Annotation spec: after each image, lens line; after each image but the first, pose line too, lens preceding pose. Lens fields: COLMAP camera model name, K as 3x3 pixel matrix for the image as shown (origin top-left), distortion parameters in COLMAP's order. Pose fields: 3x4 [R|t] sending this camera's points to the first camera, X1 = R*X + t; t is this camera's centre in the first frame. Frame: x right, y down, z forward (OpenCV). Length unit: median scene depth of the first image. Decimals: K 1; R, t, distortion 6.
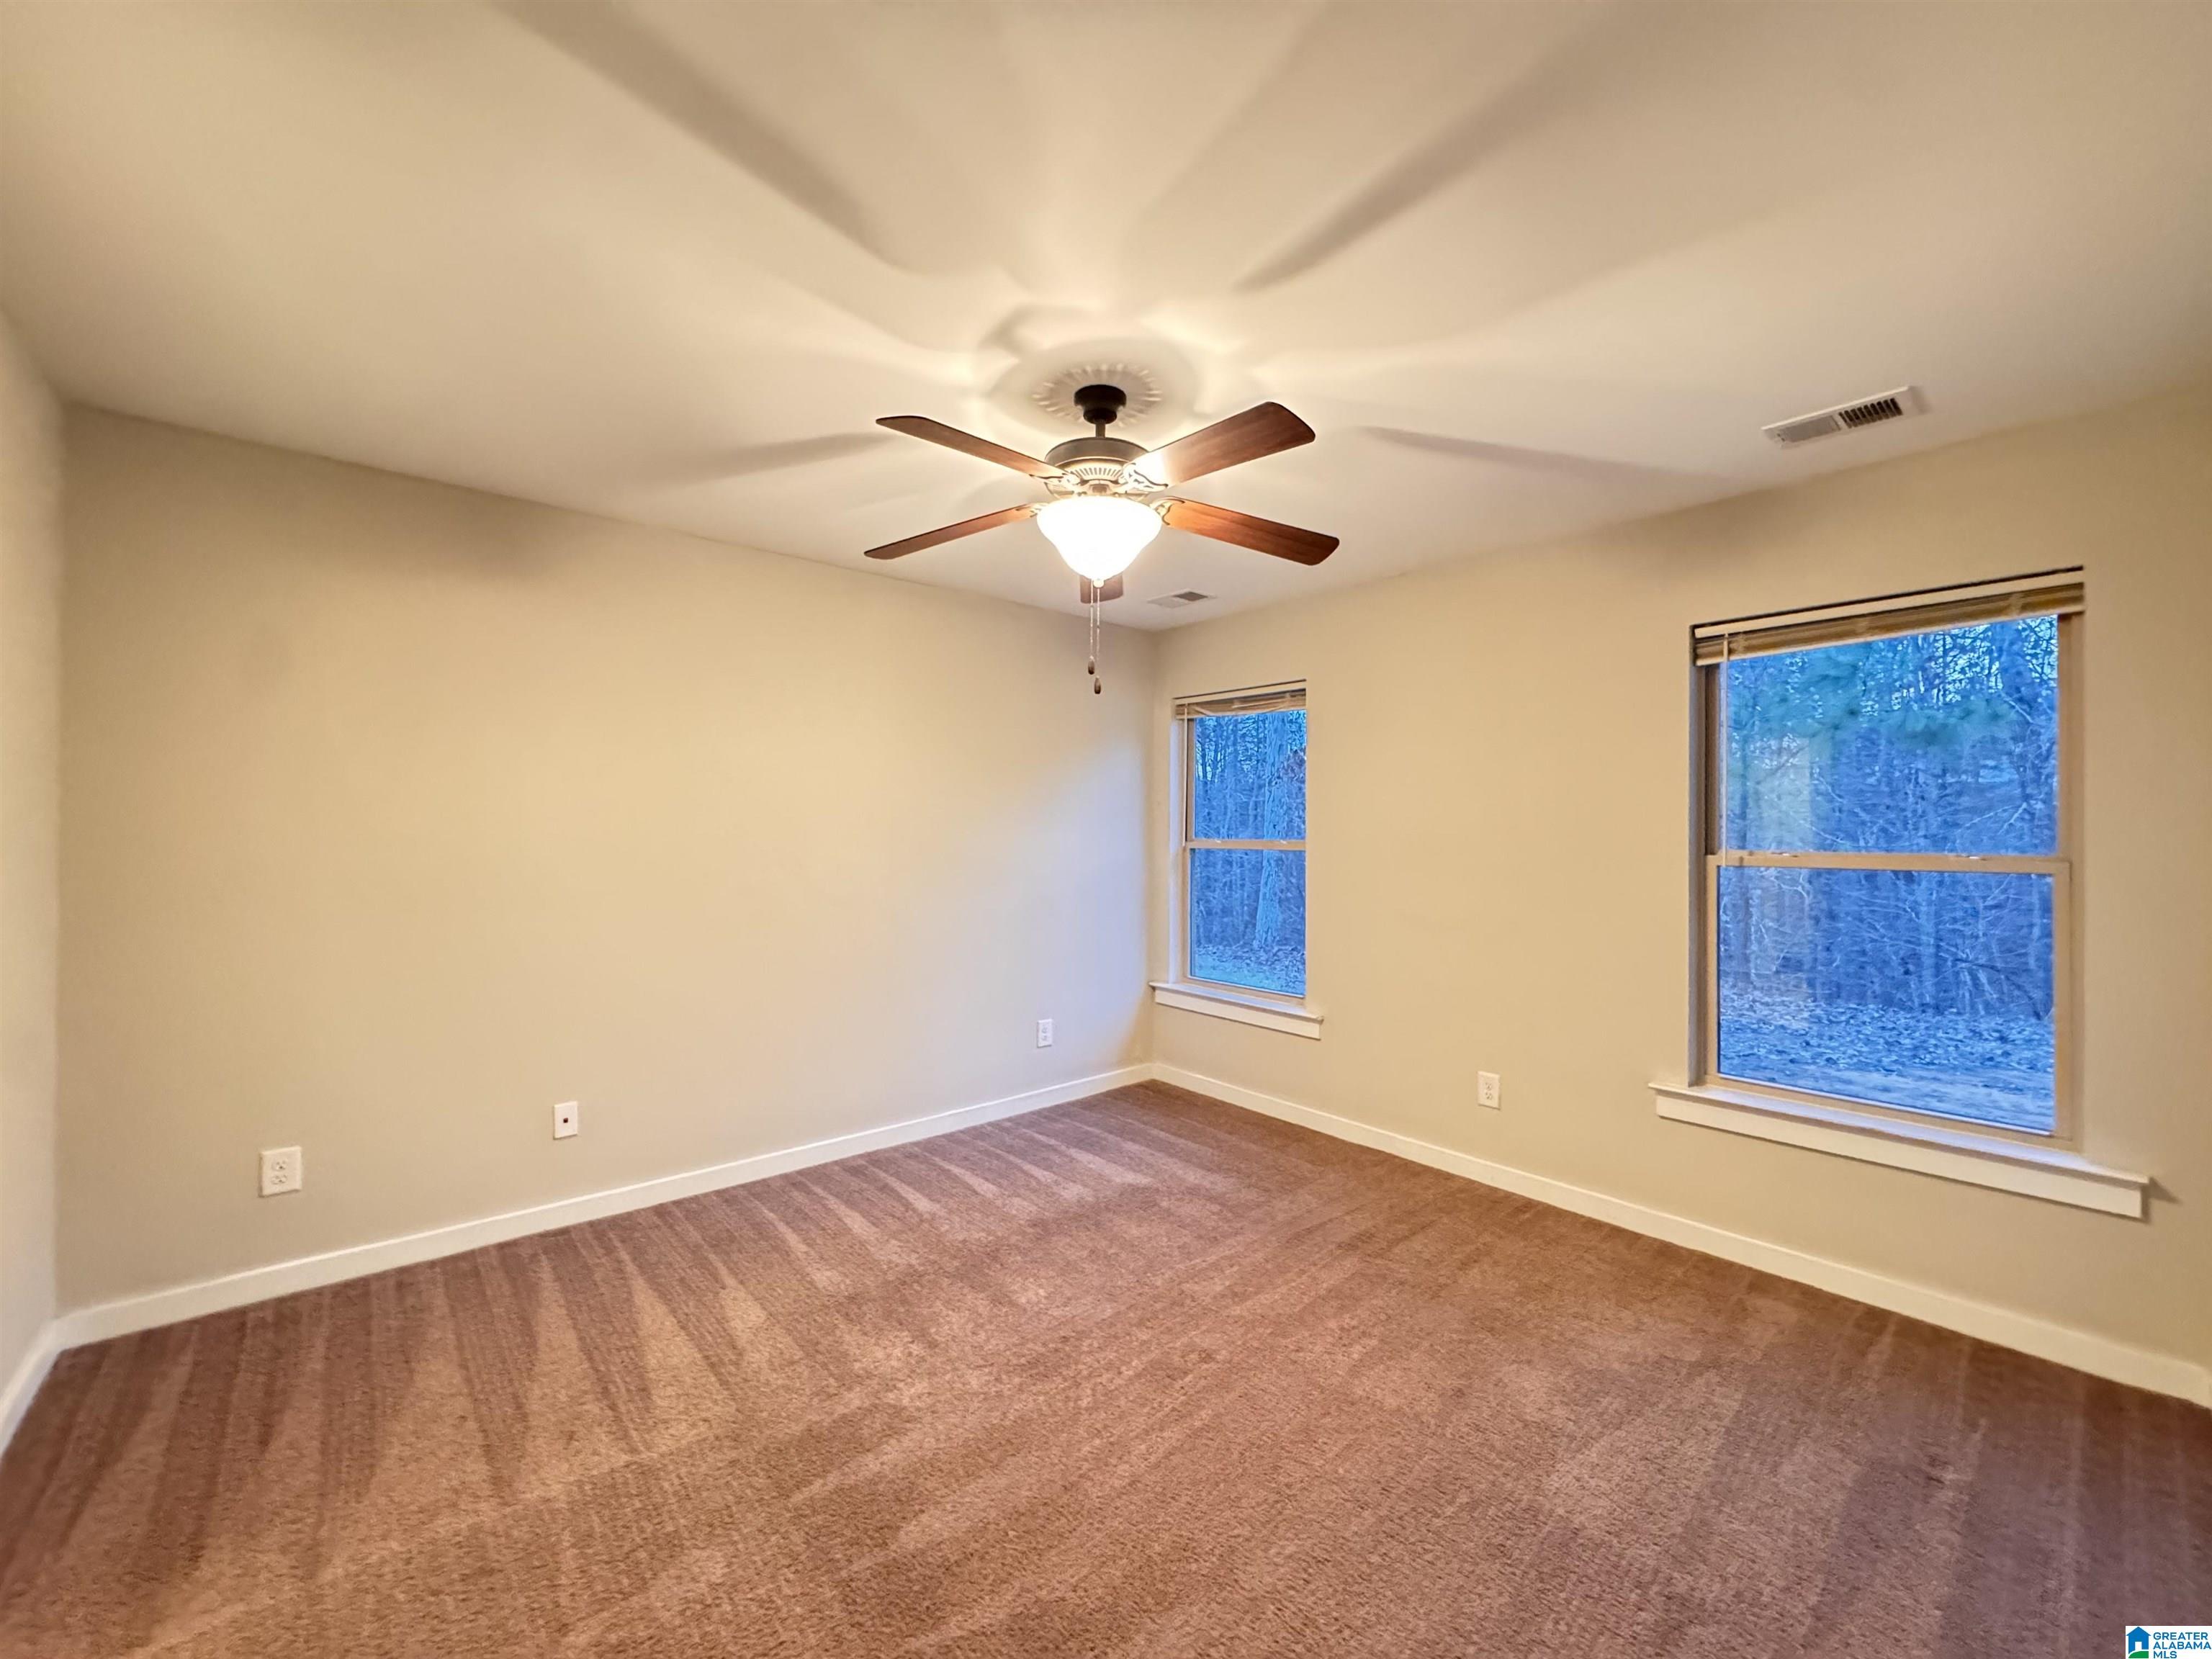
lens RADIAL K [[880.4, 0, 1102.1], [0, 880.4, 831.4], [0, 0, 1]] dist [-0.001068, -0.000530]
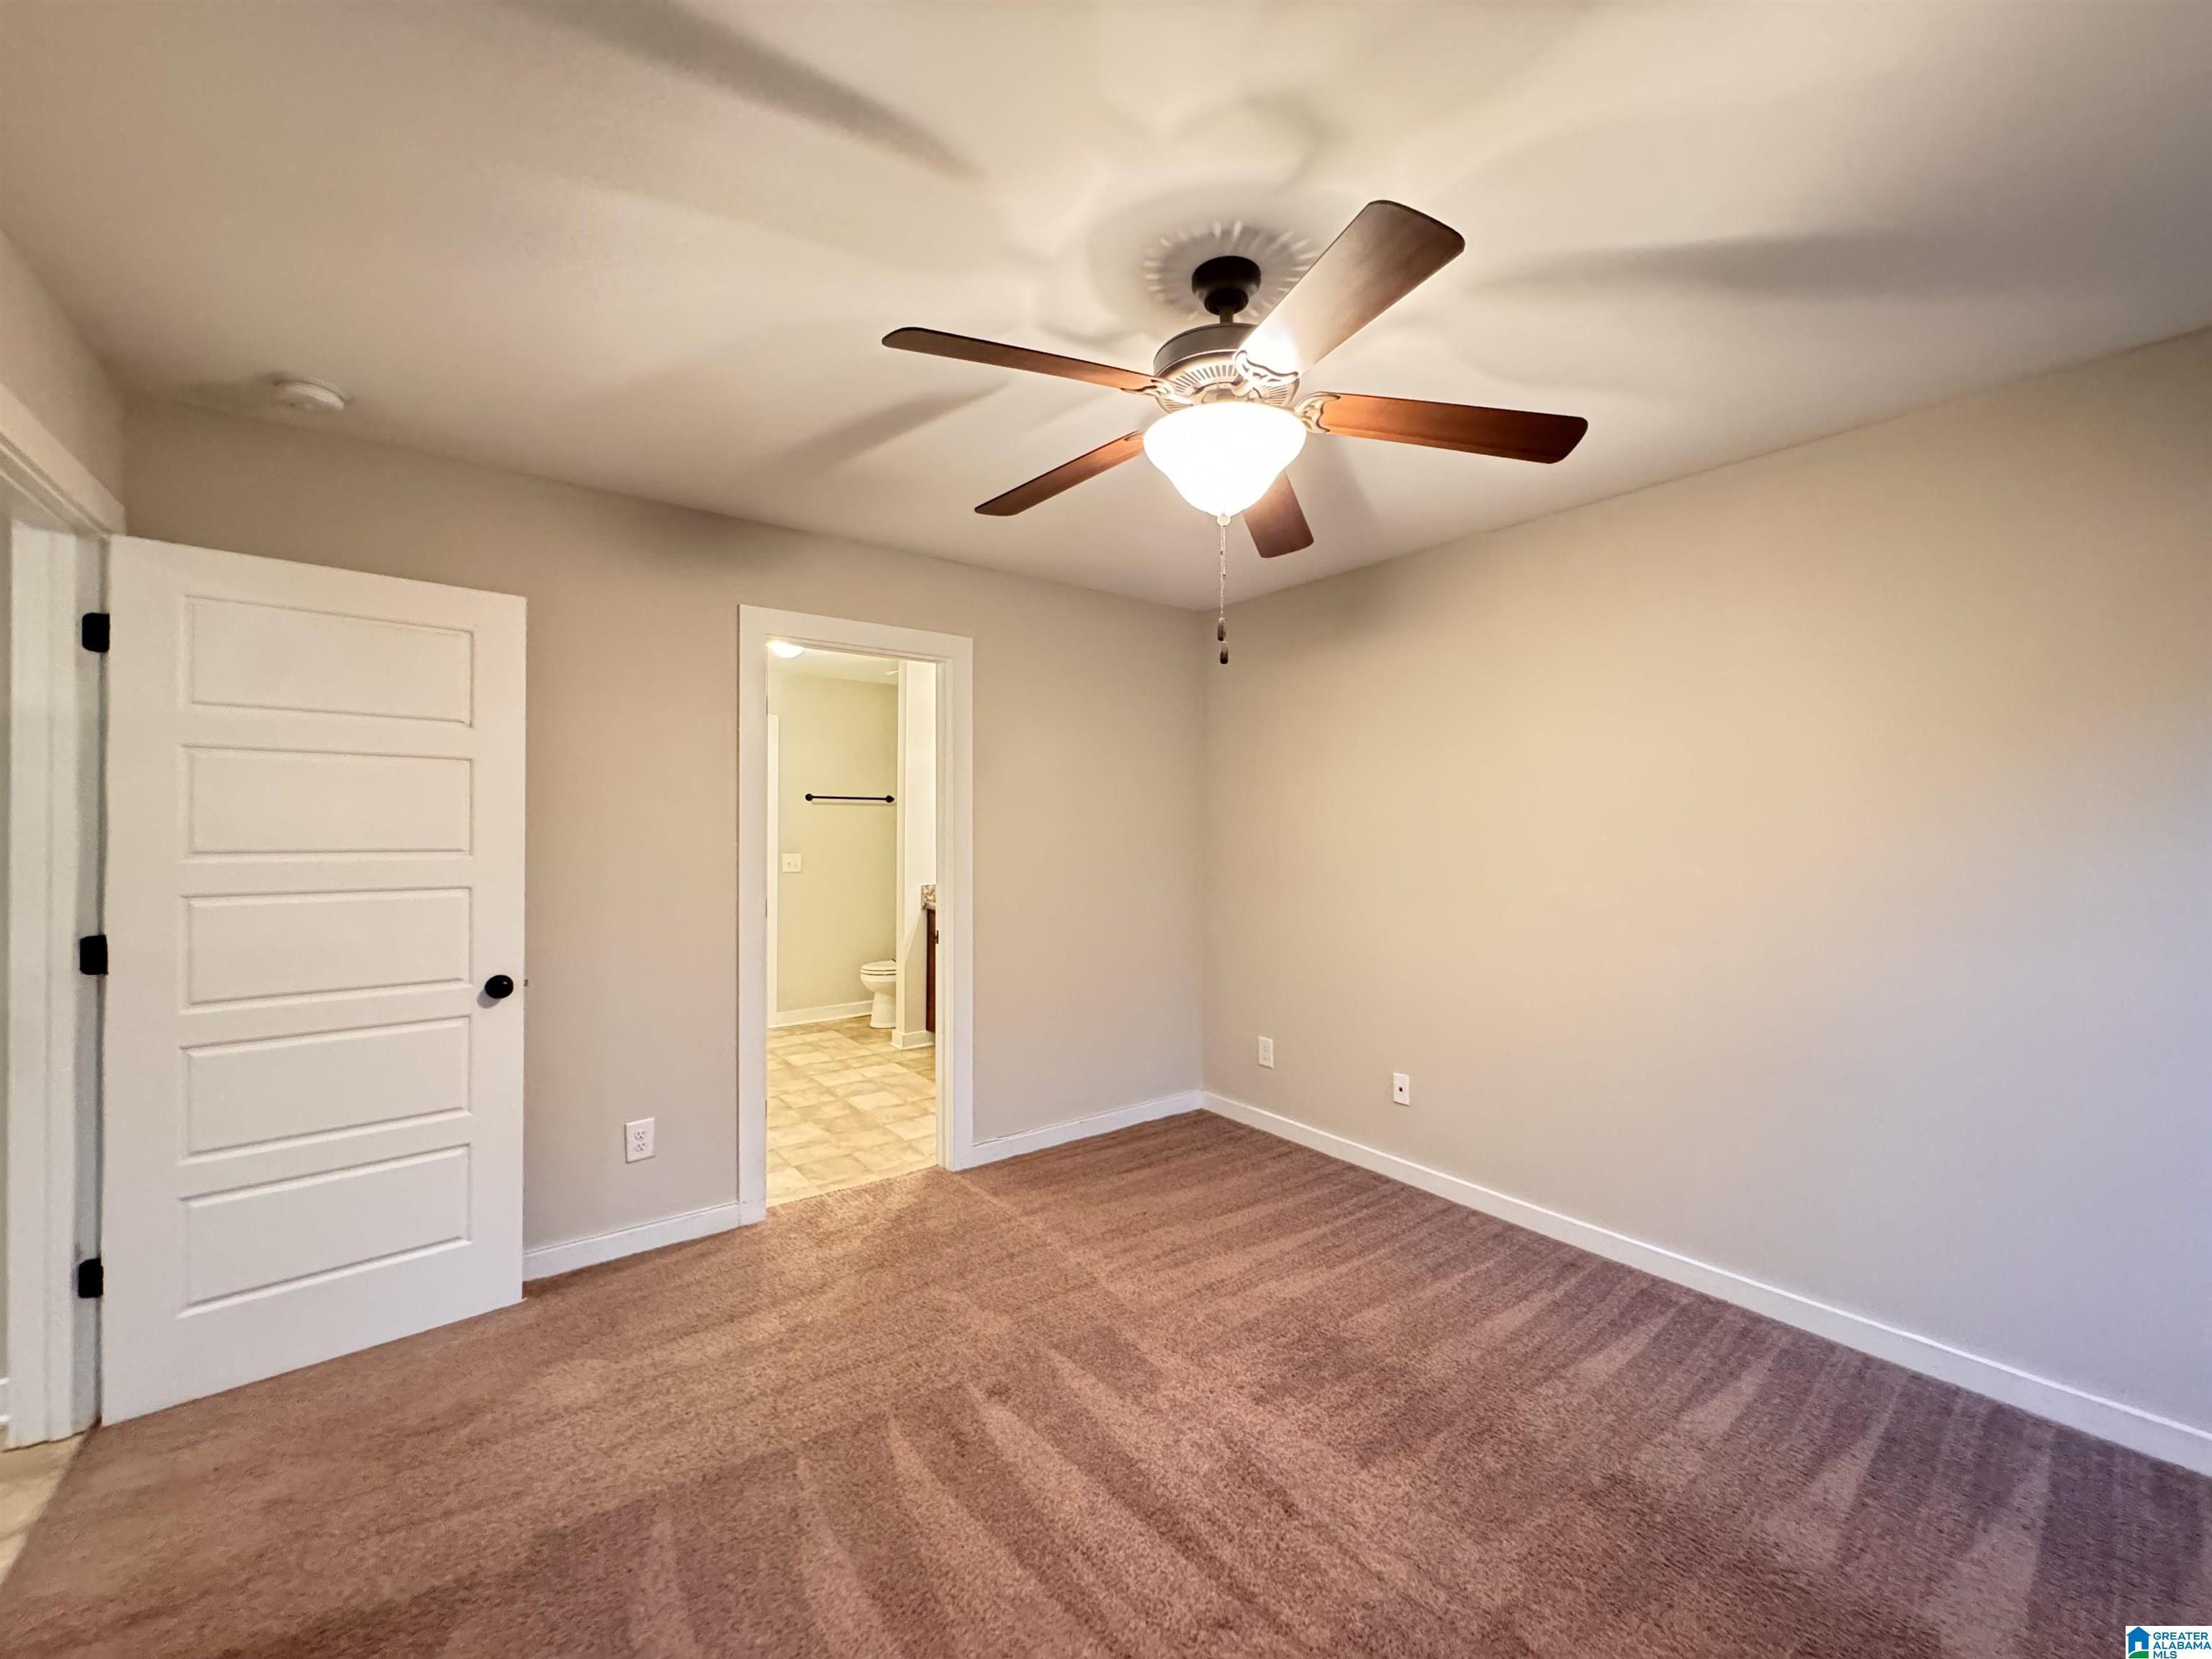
lens RADIAL K [[880.4, 0, 1104.6], [0, 880.4, 830.2], [0, 0, 1]] dist [-0.001068, -0.000530]
pose [[-0.061529, -0.003861, -0.998098, 0.636382], [0.002838, 0.999988, -0.004043, -0.005827], [0.998101, -0.003082, -0.061518, 0.778462]]
